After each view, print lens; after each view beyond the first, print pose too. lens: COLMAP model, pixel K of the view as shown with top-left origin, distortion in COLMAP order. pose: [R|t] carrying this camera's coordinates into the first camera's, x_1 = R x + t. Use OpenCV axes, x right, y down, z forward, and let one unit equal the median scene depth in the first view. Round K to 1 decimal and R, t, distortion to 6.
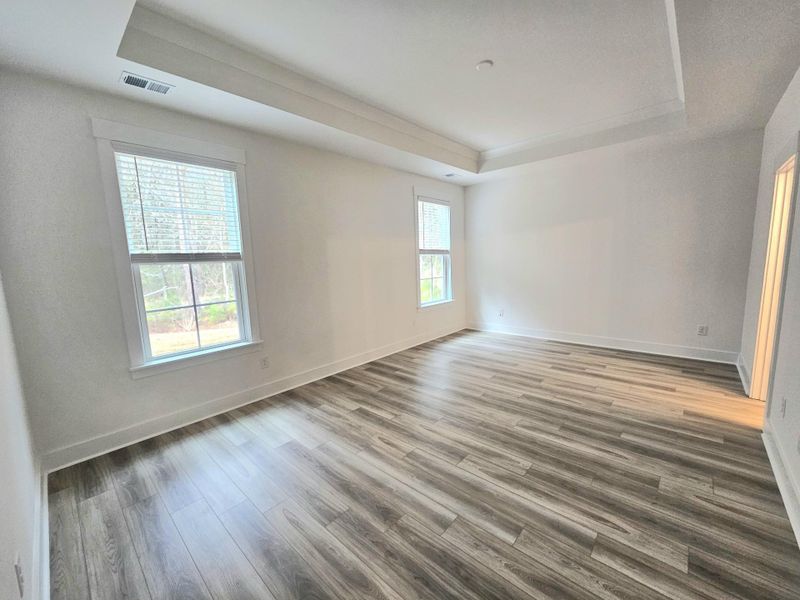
lens RADIAL K [[328.6, 0, 400.0], [0, 328.6, 300.0], [0, 0, 1]] dist [-0.002840, 0.003655]
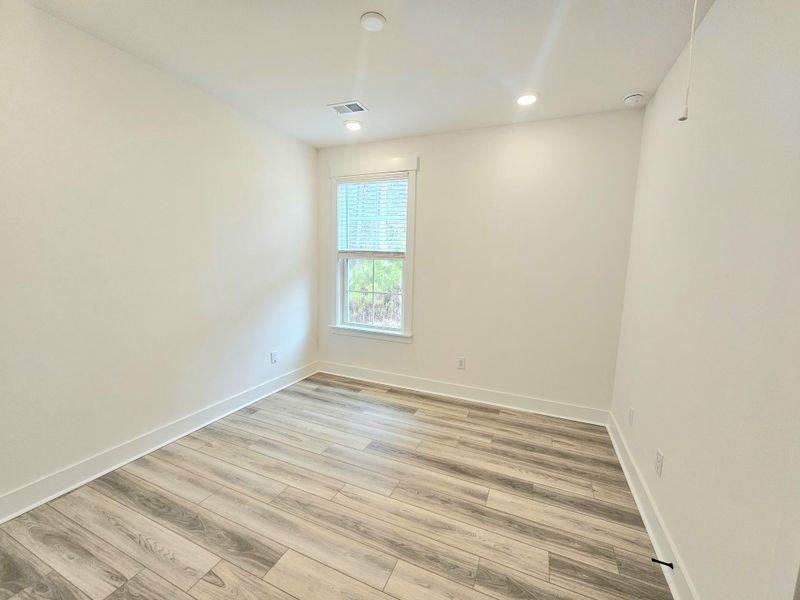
lens RADIAL K [[328.6, 0, 400.0], [0, 328.6, 300.0], [0, 0, 1]] dist [-0.002840, 0.003655]
pose [[0.324407, 0.154417, -0.933229, 0.695524], [-0.155349, 0.981887, 0.108466, -0.123871], [0.933074, 0.109789, 0.342520, 0.754560]]
